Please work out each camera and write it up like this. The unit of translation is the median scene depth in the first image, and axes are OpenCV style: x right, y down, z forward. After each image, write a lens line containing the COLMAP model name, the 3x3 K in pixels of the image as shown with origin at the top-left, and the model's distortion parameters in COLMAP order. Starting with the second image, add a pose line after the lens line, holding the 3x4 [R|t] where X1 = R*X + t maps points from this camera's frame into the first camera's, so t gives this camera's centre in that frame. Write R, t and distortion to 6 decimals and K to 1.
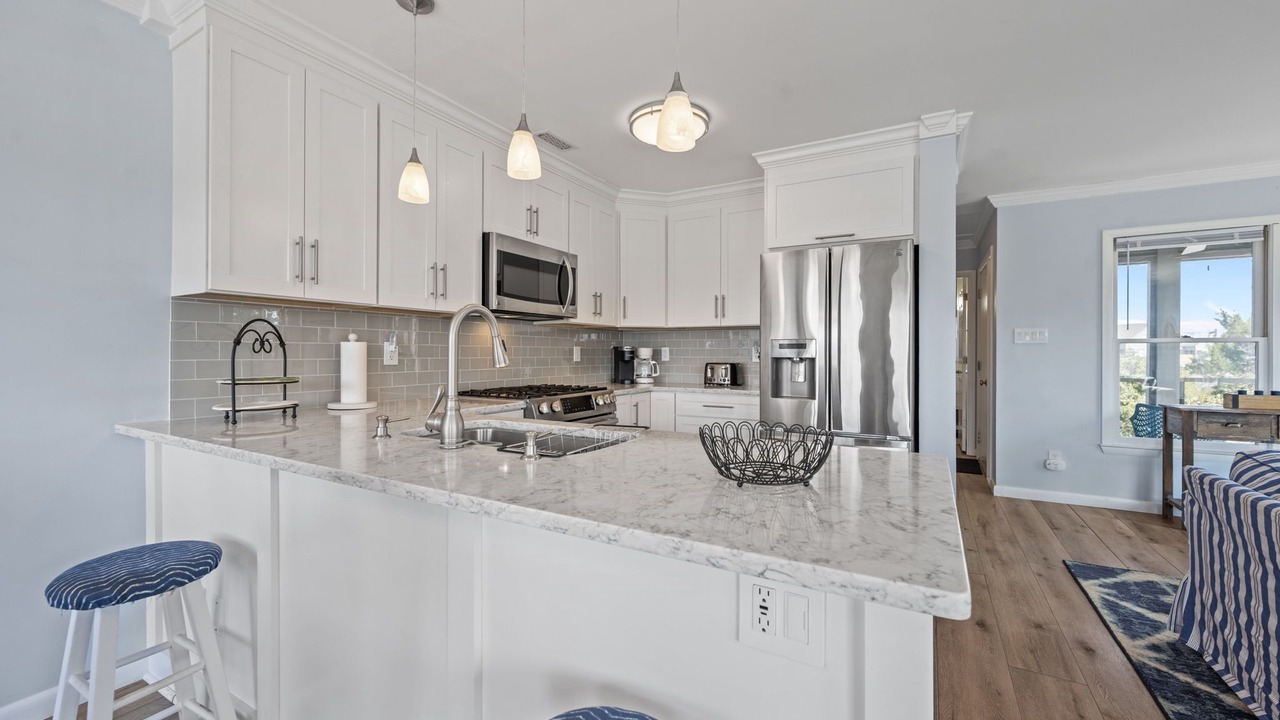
lens RADIAL K [[529.8, 0, 640.0], [0, 529.8, 360.0], [0, 0, 1]] dist [0.001091, 0.000129]
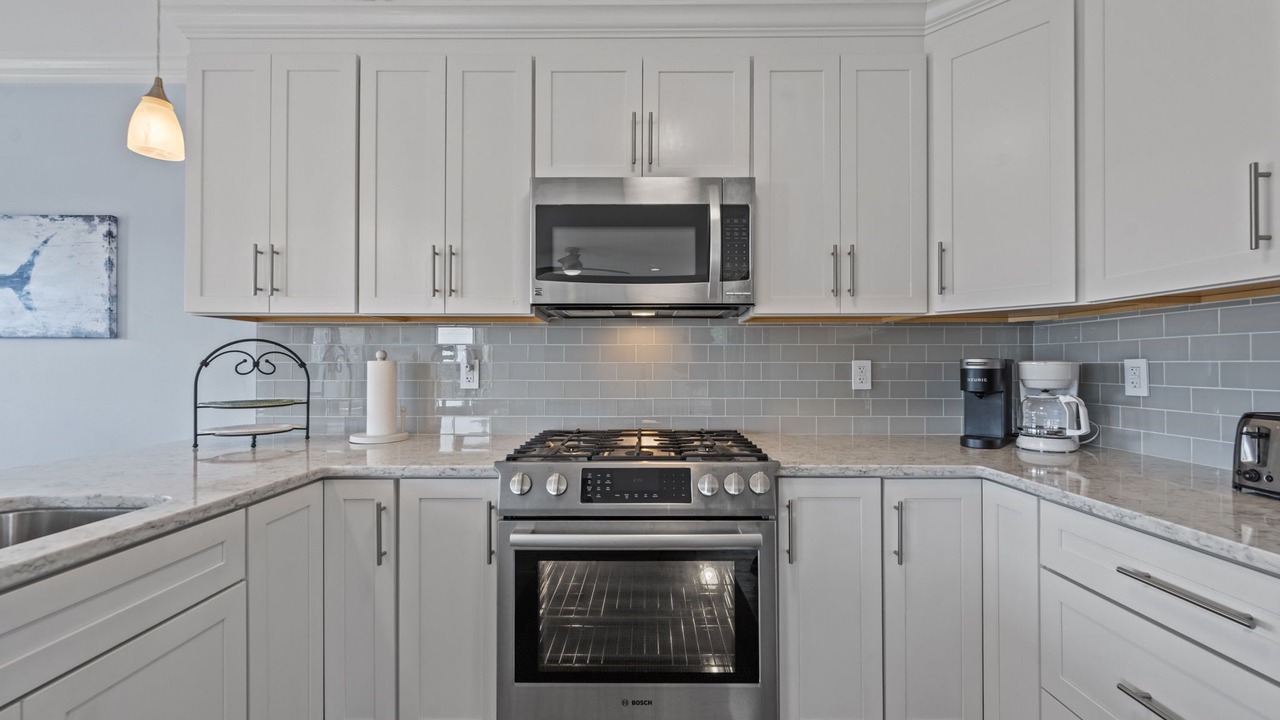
lens RADIAL K [[529.8, 0, 640.0], [0, 529.8, 360.0], [0, 0, 1]] dist [0.001091, 0.000129]
pose [[0.477837, -0.008843, -0.878404, 0.249602], [-0.009708, 0.999835, -0.015346, -0.017525], [0.878395, 0.015861, 0.477672, 0.637237]]
